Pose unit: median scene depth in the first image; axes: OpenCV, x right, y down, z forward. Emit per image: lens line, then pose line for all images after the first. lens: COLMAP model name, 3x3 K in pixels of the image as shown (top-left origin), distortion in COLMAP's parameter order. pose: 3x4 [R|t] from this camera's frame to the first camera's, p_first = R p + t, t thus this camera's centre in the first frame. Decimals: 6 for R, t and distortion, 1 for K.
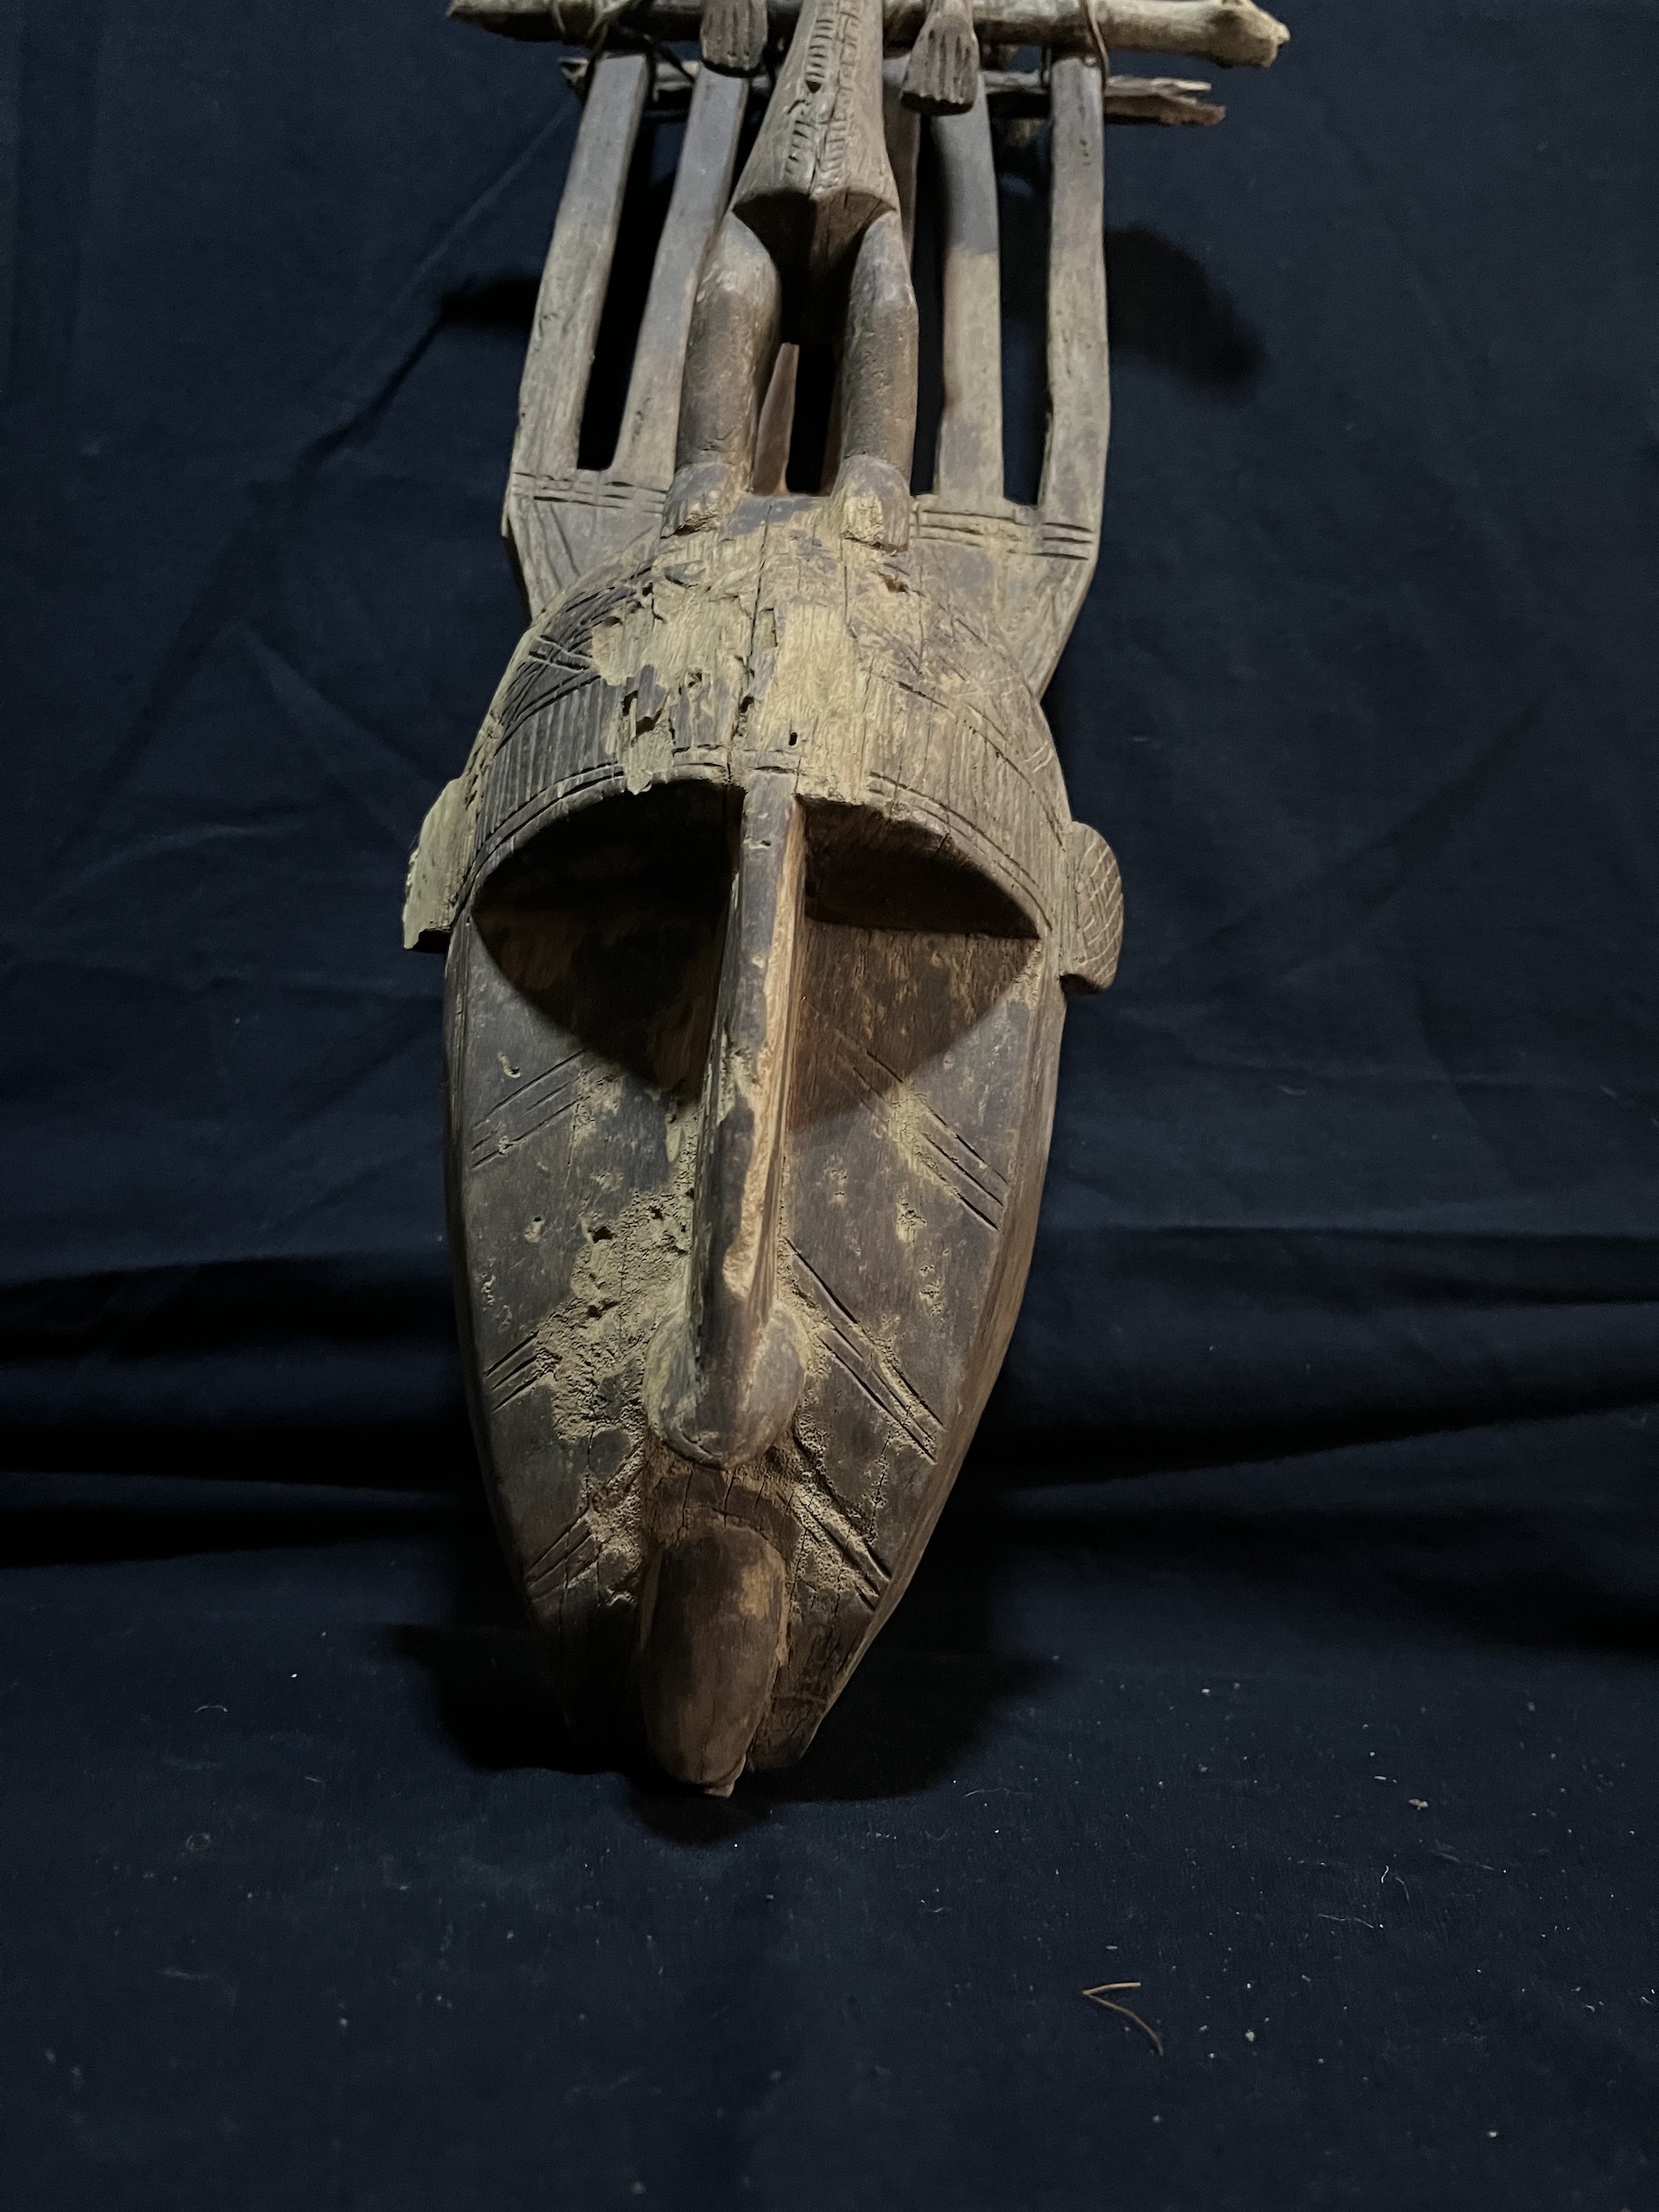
lens RADIAL K [[1711.0, 0, 828.2], [0, 1711.0, 1123.2], [0, 0, 1]] dist [0.044221, -0.074603]
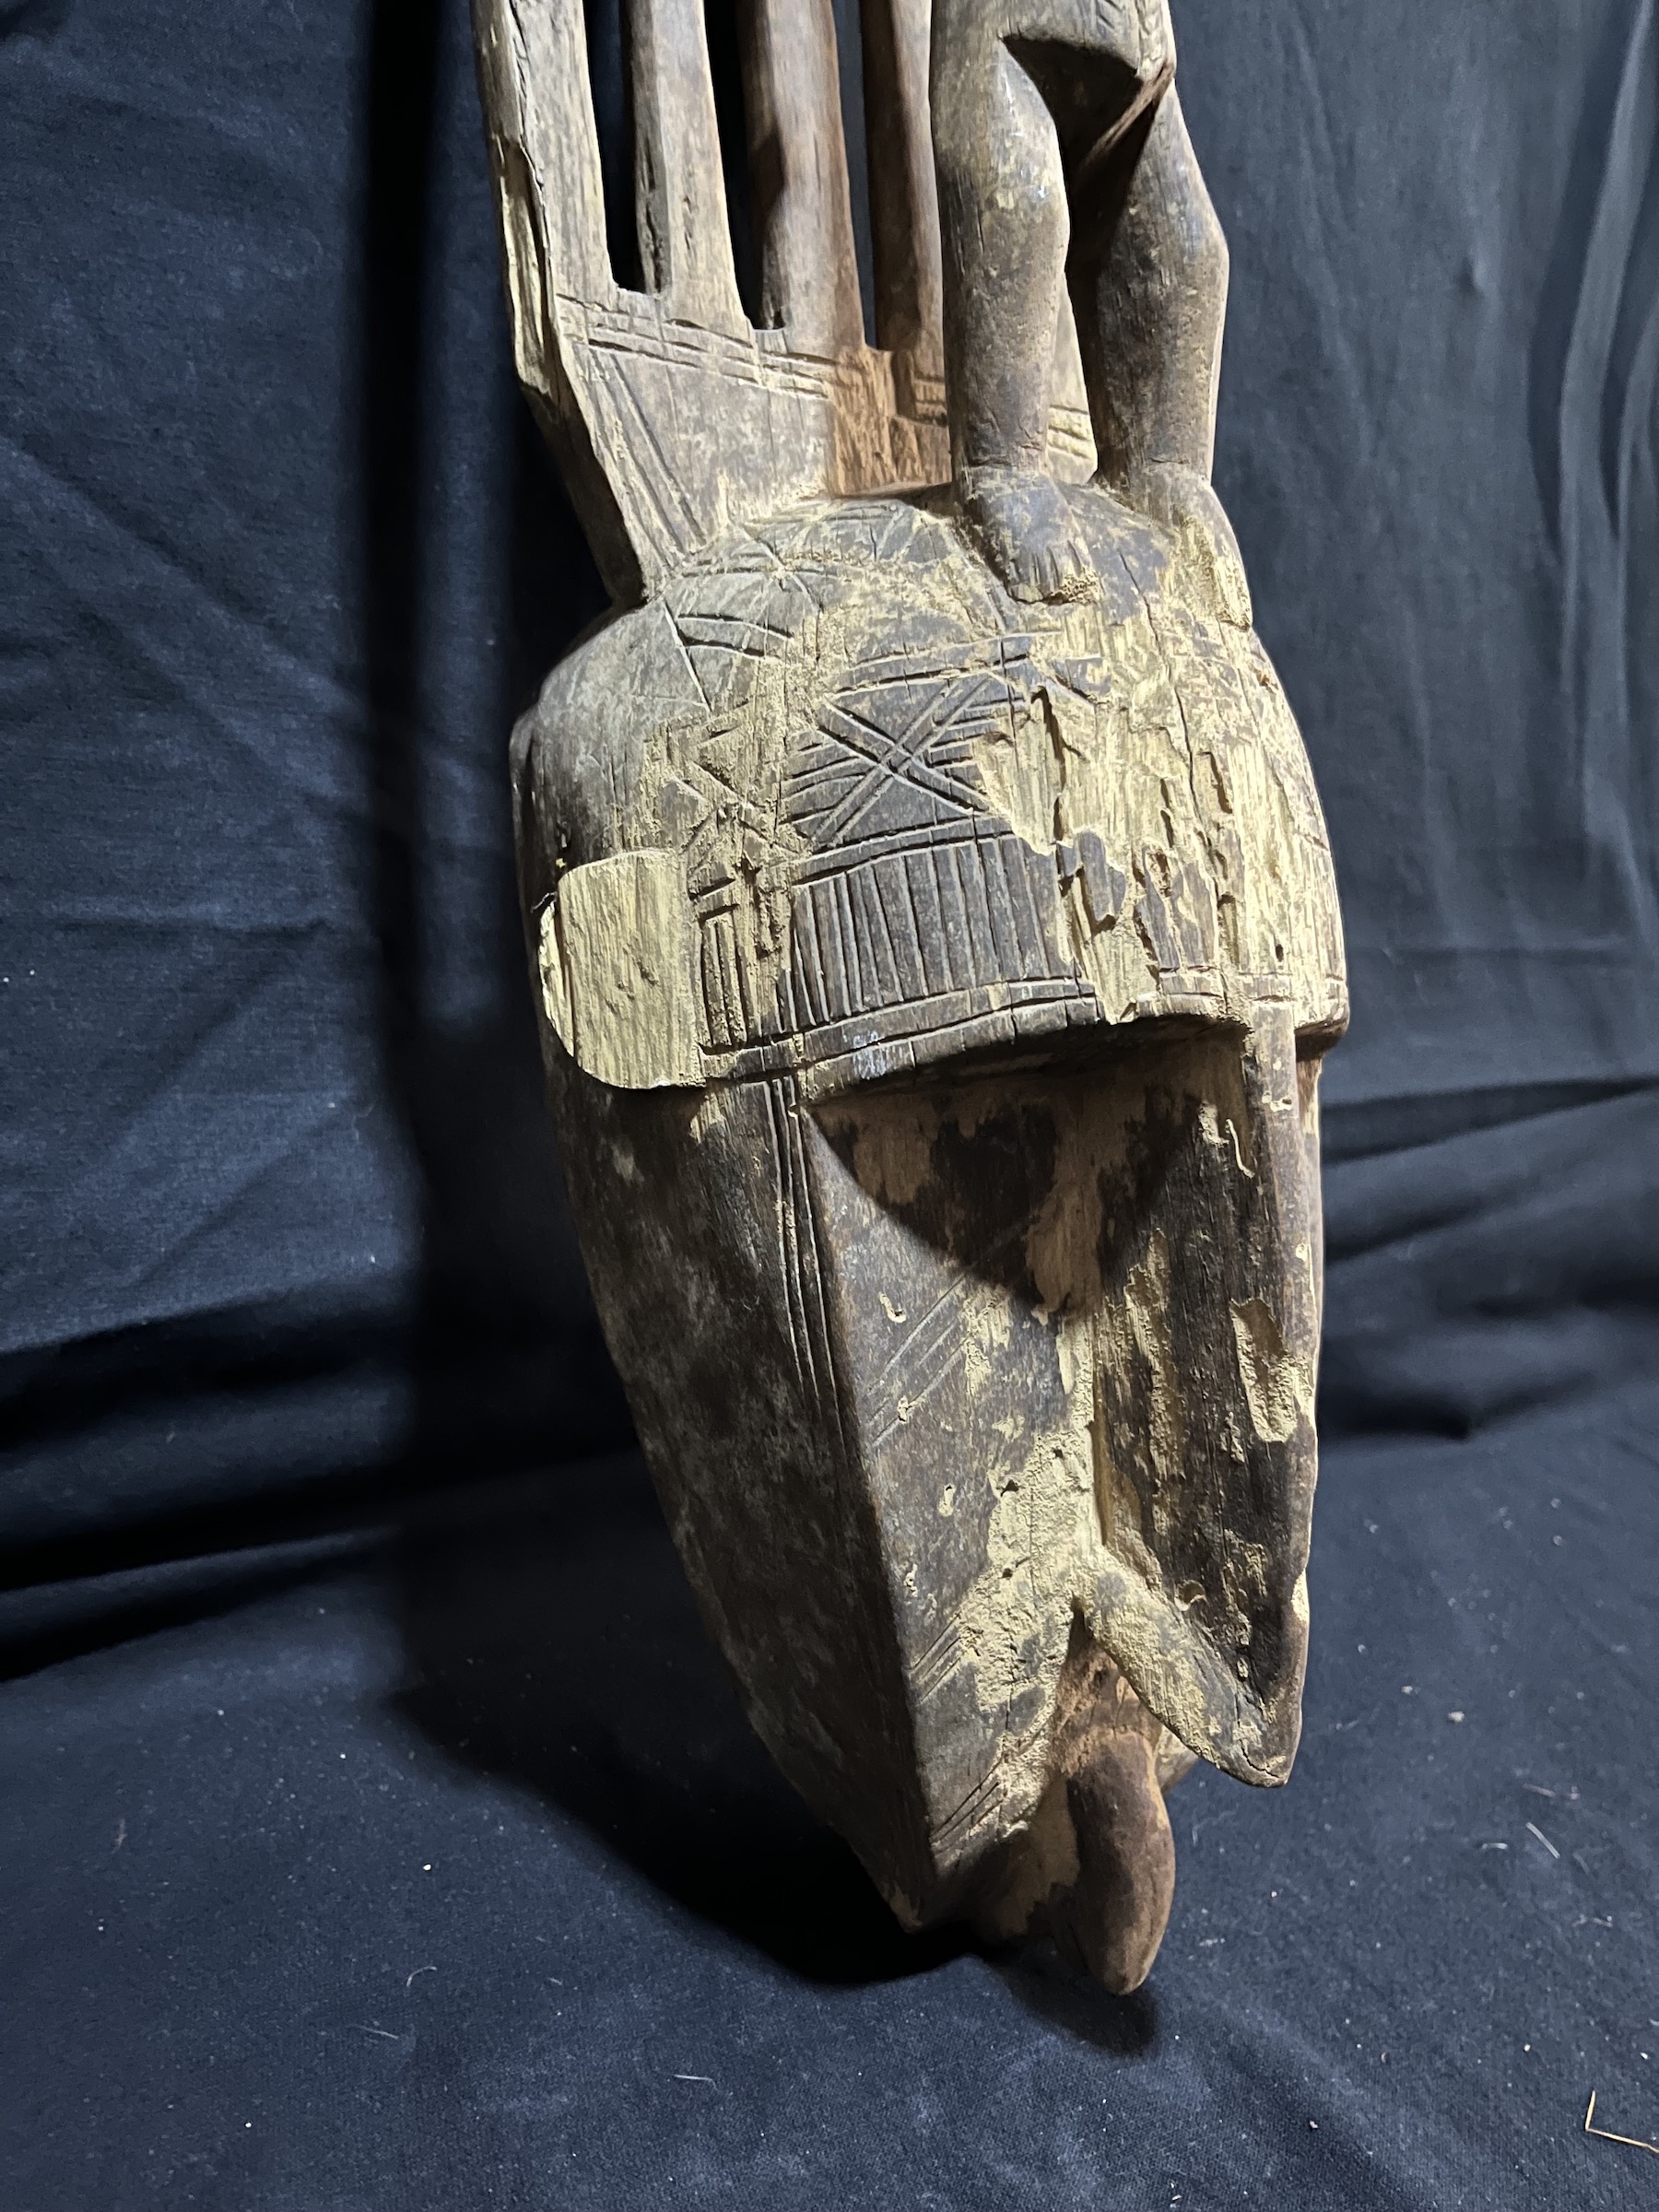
lens RADIAL K [[1711.0, 0, 858.5], [0, 1711.0, 1110.3], [0, 0, 1]] dist [0.044221, -0.074603]
pose [[0.873096, -0.108168, 0.475398, -0.564034], [-0.054022, 0.947611, 0.314826, -0.371531], [-0.484546, -0.300555, 0.821512, 0.342036]]
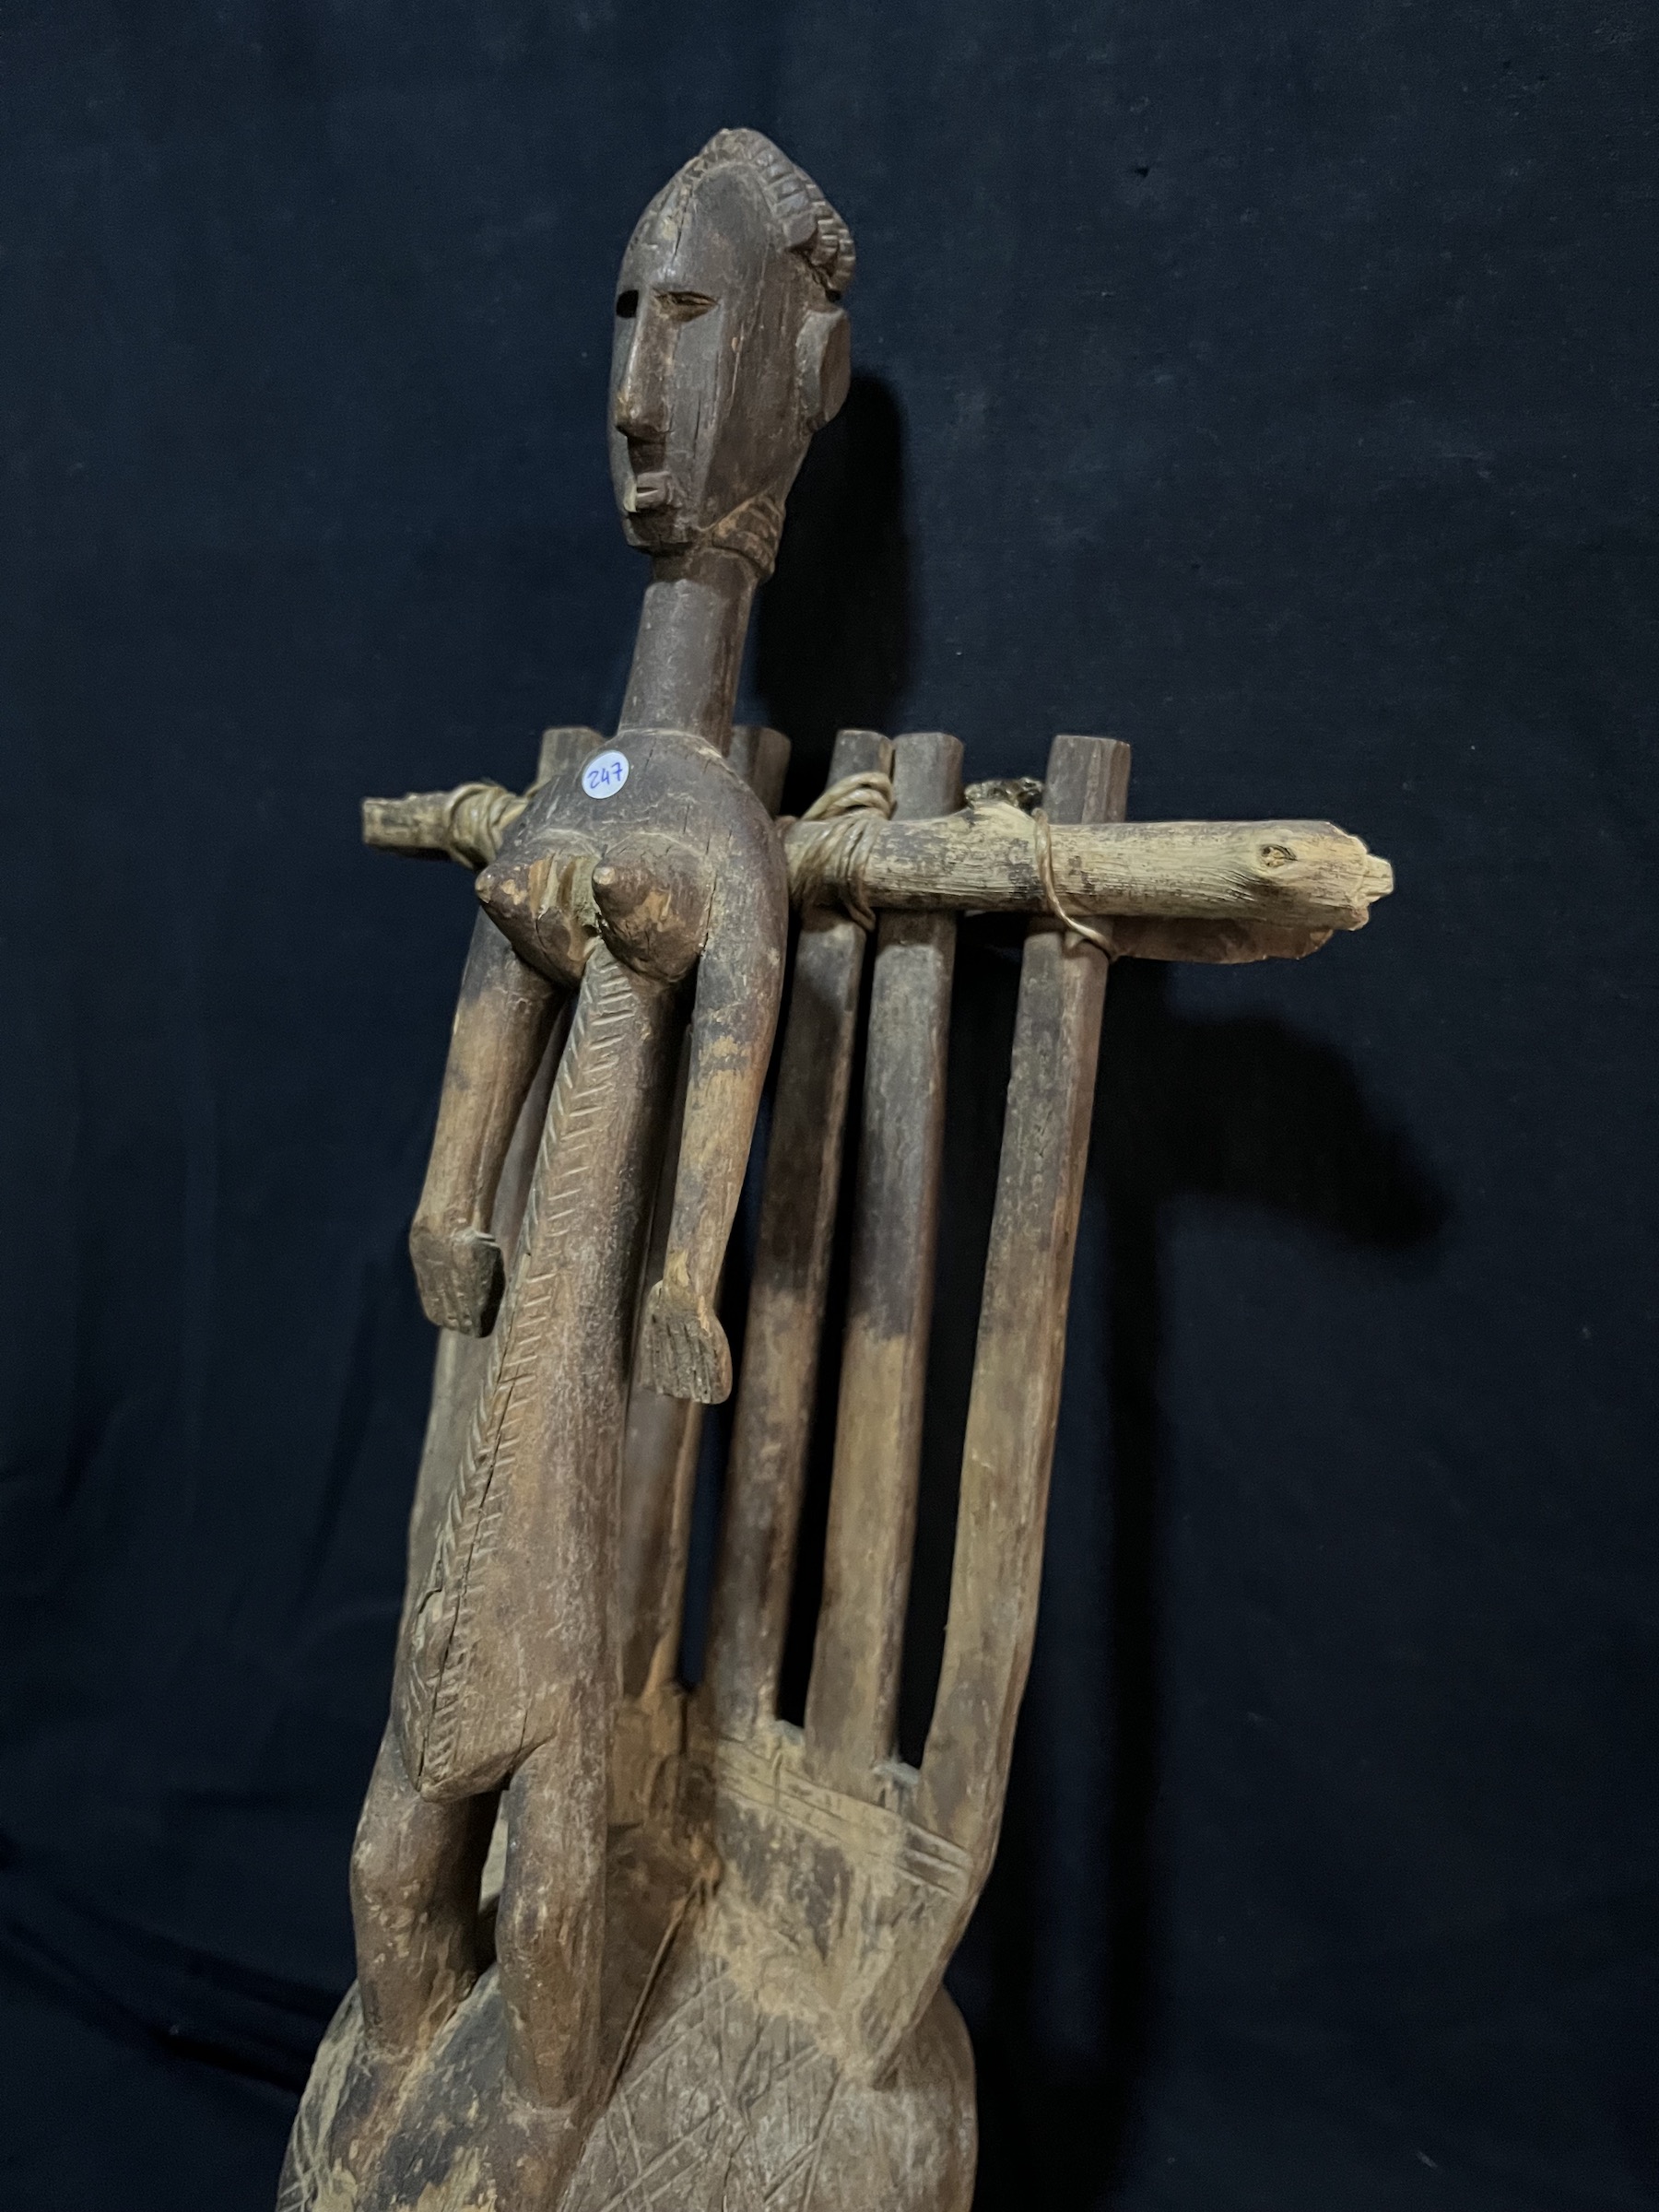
lens RADIAL K [[1711.0, 0, 835.5], [0, 1711.0, 1128.1], [0, 0, 1]] dist [0.044221, -0.074603]
pose [[0.859066, 0.058019, -0.508566, 0.613400], [0.153174, 0.918888, 0.363570, -1.200314], [0.488409, -0.390229, 0.780498, 0.630729]]
